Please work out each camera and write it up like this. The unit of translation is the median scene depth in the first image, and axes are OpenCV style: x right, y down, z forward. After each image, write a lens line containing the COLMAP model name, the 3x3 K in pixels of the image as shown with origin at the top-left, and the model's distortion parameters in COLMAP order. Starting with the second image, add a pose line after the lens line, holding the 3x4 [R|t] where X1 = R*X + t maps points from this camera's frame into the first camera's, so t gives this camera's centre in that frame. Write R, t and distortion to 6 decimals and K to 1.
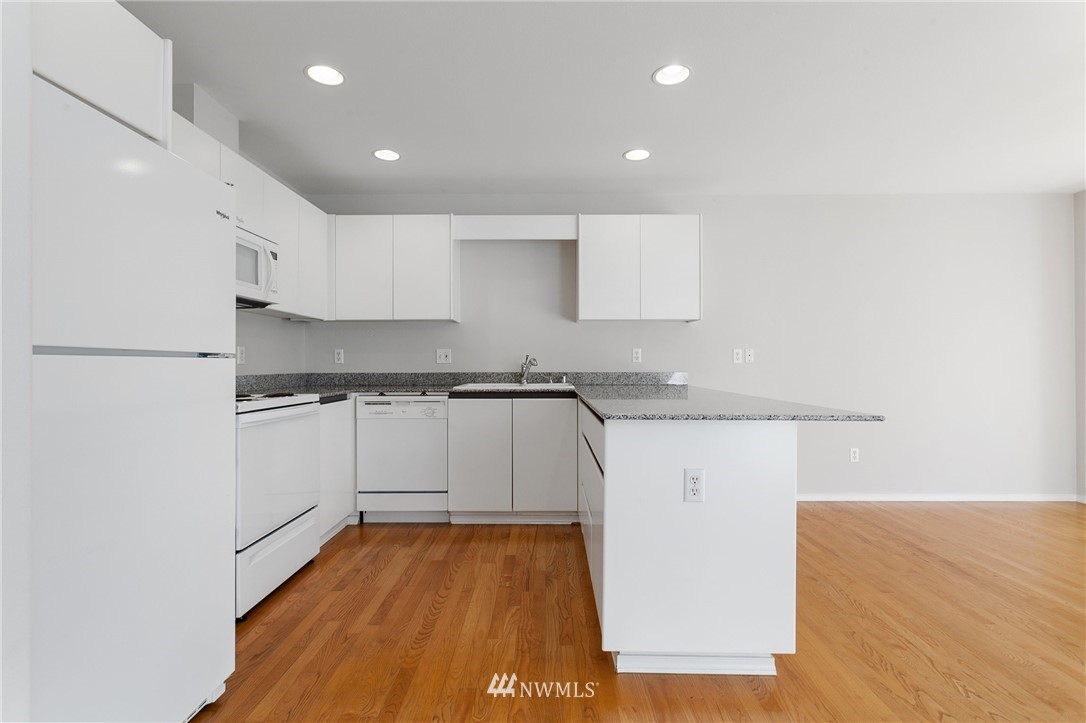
lens RADIAL K [[520.2, 0, 546.9], [0, 520.2, 356.0], [0, 0, 1]] dist [0.004041, 0.000552]
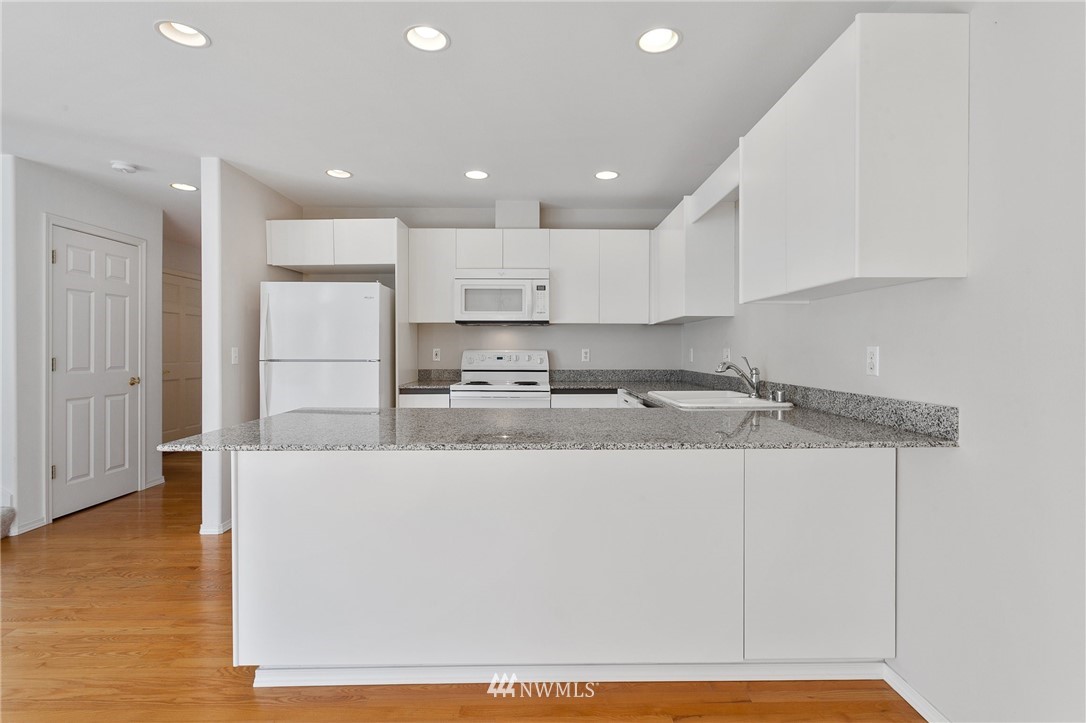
lens RADIAL K [[520.2, 0, 545.4], [0, 520.2, 355.7], [0, 0, 1]] dist [0.004041, 0.000552]
pose [[0.030184, 0.014095, -0.999445, 0.701910], [0.013564, 0.999803, 0.014509, -0.018842], [0.999452, -0.013994, 0.029987, 0.741647]]
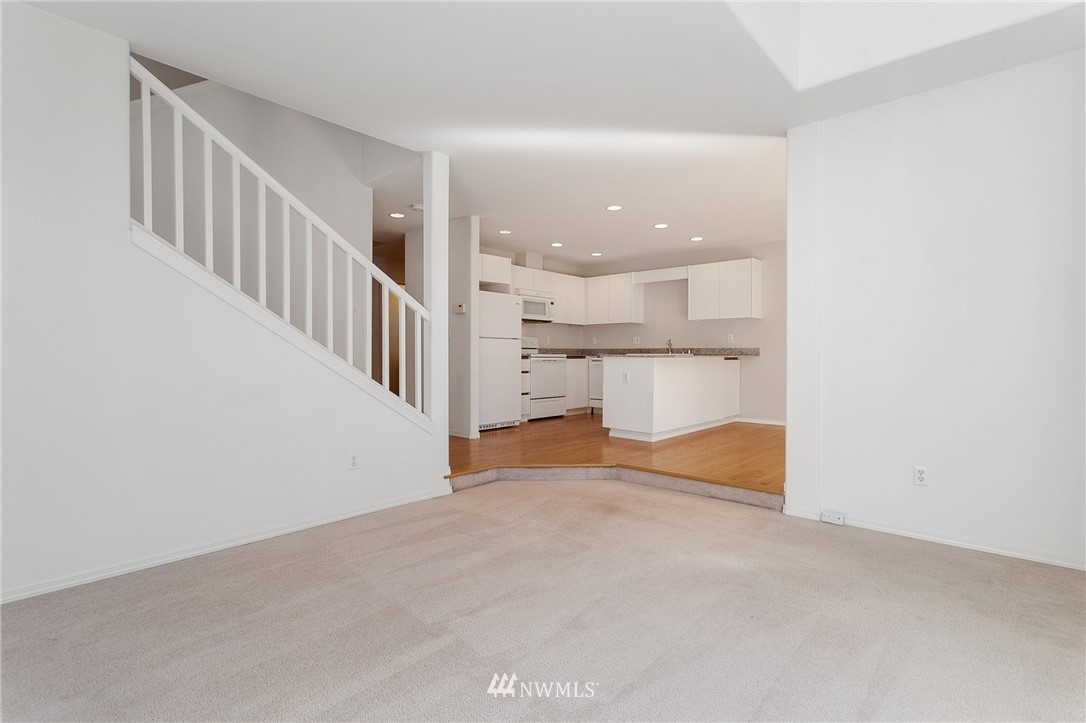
lens RADIAL K [[520.2, 0, 545.7], [0, 520.2, 362.1], [0, 0, 1]] dist [0.004041, 0.000552]
pose [[0.750297, 0.014585, -0.660940, 0.950367], [0.004658, 0.999615, 0.027346, 0.030516], [0.661085, -0.023596, 0.749940, -0.808648]]
